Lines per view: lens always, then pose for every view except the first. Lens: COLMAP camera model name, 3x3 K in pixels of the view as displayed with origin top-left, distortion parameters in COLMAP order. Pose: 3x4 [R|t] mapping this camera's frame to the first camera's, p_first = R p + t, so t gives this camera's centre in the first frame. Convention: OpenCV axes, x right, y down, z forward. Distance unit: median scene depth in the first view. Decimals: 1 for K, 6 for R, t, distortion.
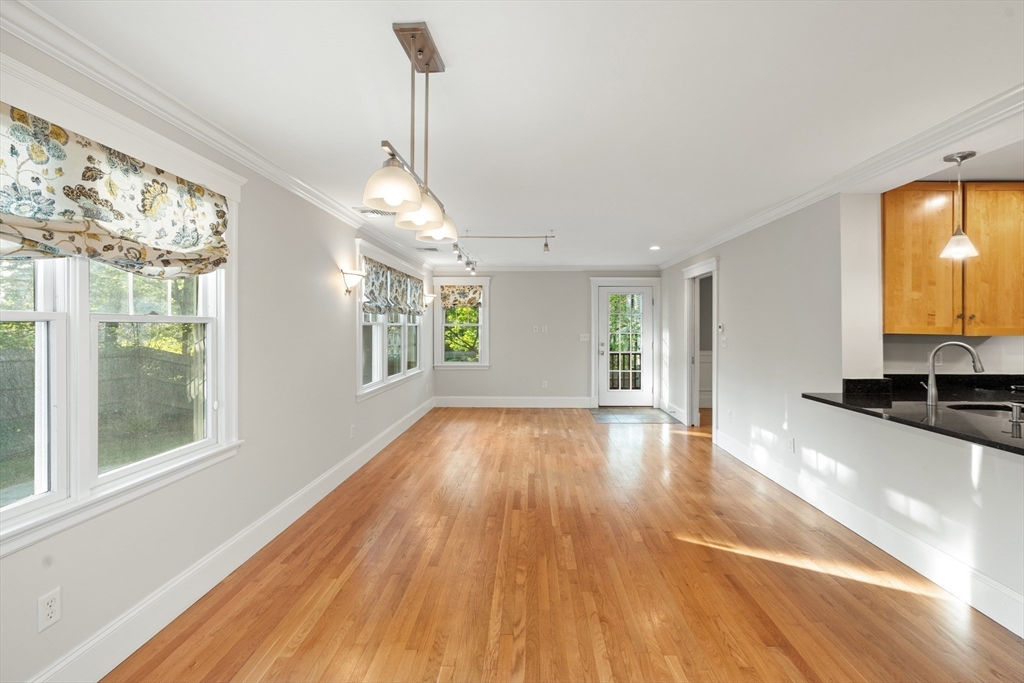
lens RADIAL K [[466.7, 0, 523.3], [0, 466.7, 328.3], [0, 0, 1]] dist [-0.005010, 0.000930]
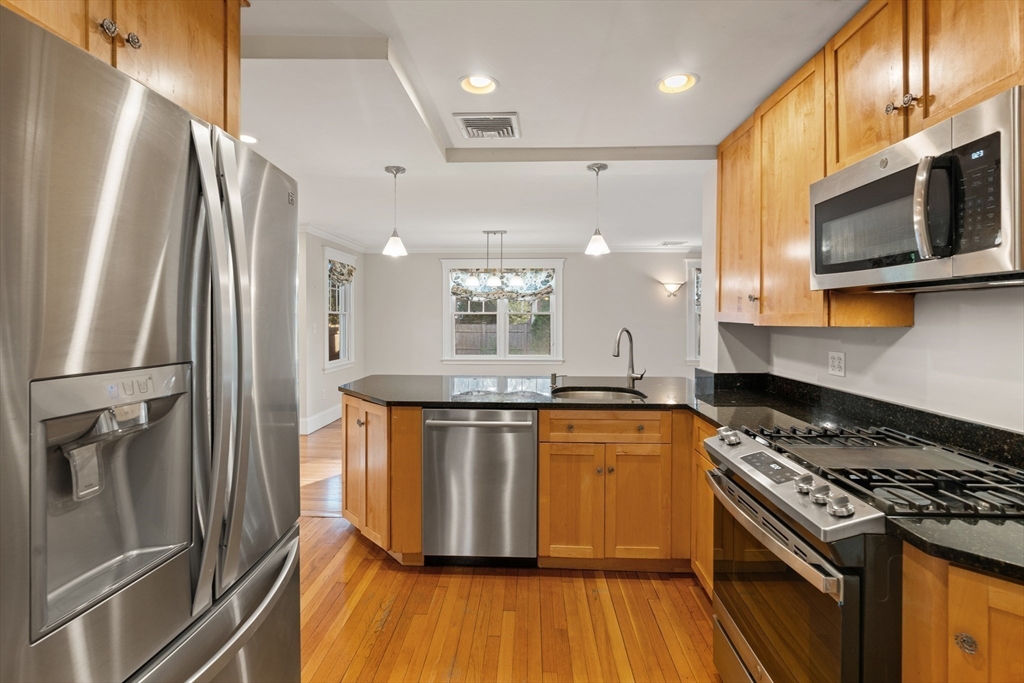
lens RADIAL K [[466.5, 0, 519.4], [0, 466.5, 323.2], [0, 0, 1]] dist [0.000479, 0.000565]
pose [[-0.006426, 0.012476, -0.999902, 1.654369], [-0.000178, 0.999922, 0.012477, 0.003933], [0.999979, 0.000259, -0.006423, 0.637738]]
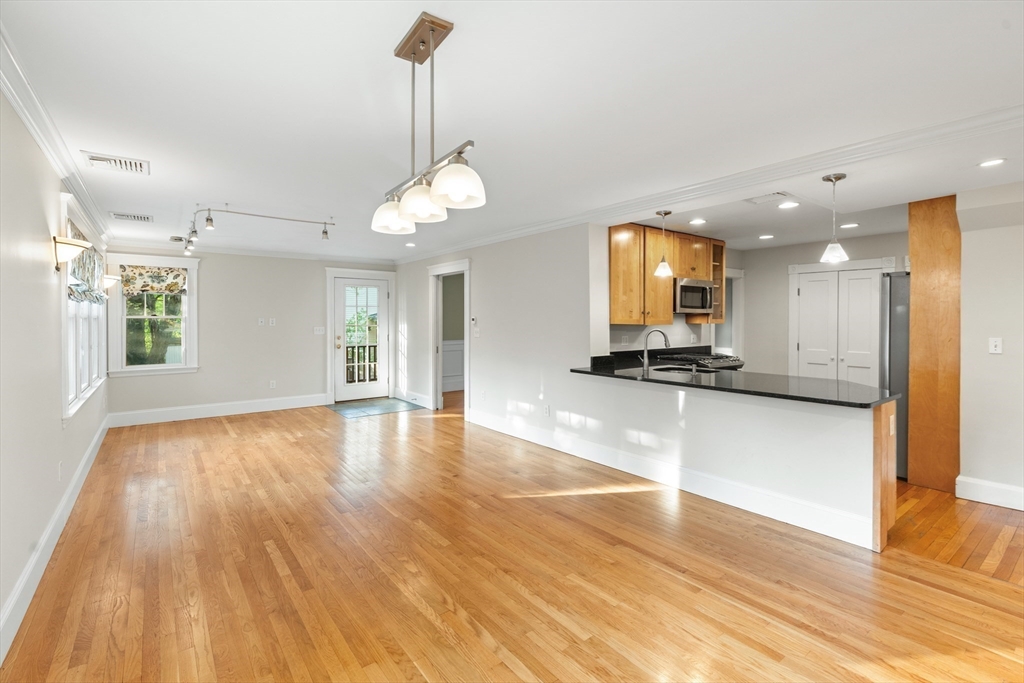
lens RADIAL K [[466.1, 0, 512.8], [0, 466.1, 322.5], [0, 0, 1]] dist [-0.002183, 0.000325]
pose [[0.782199, -0.005467, 0.623005, -0.366567], [0.002927, 0.999983, 0.005100, -0.001520], [-0.623022, -0.002165, 0.782201, 0.054107]]
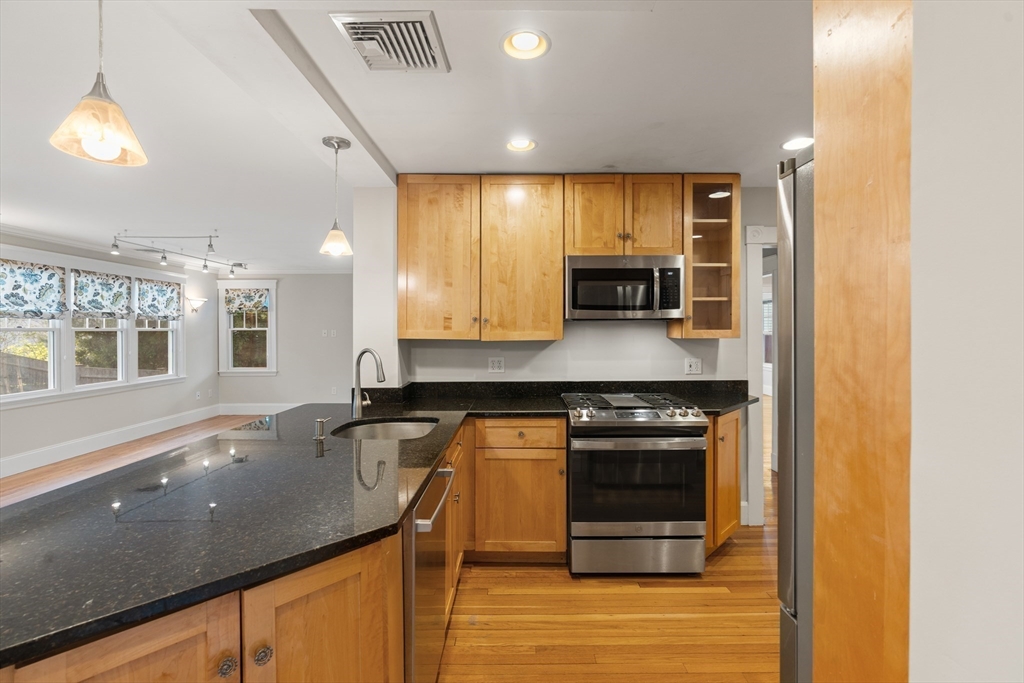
lens RADIAL K [[462.0, 0, 518.0], [0, 462.0, 332.4], [0, 0, 1]] dist [-0.002134, 0.000202]
pose [[0.999738, -0.004089, 0.022527, 0.994434], [0.004051, 0.999990, 0.001743, -0.001710], [-0.022534, -0.001651, 0.999745, 0.076469]]
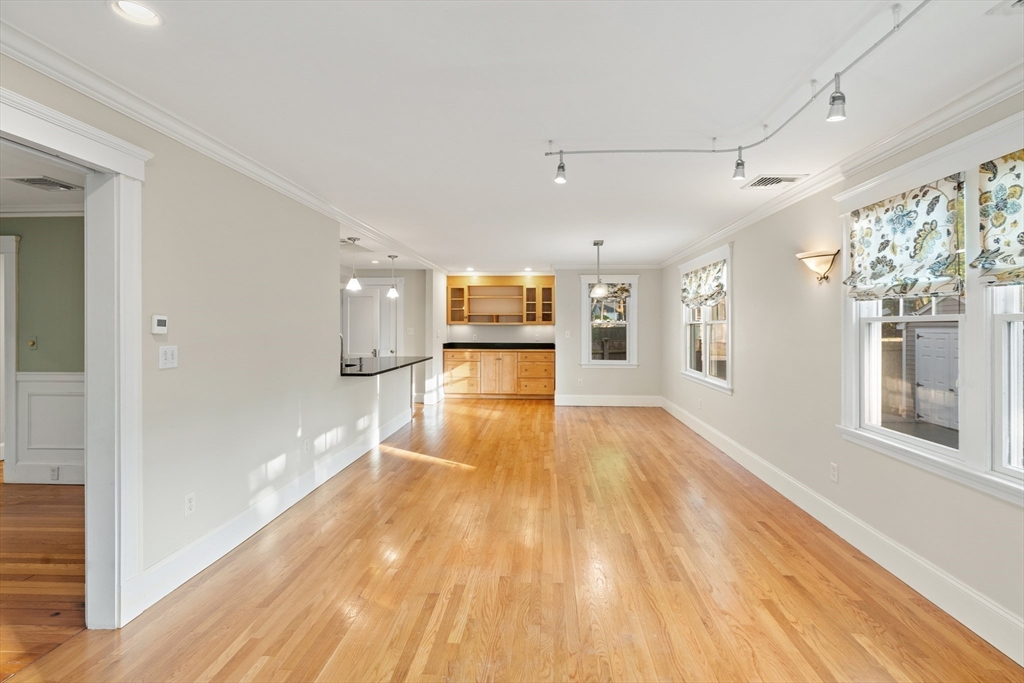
lens RADIAL K [[466.7, 0, 523.3], [0, 466.7, 328.3], [0, 0, 1]] dist [-0.005010, 0.000930]
pose [[-0.999520, -0.003239, 0.030817, 0.117074], [-0.002991, 0.999963, 0.008070, -0.002471], [-0.030842, 0.007974, -0.999492, 2.336468]]
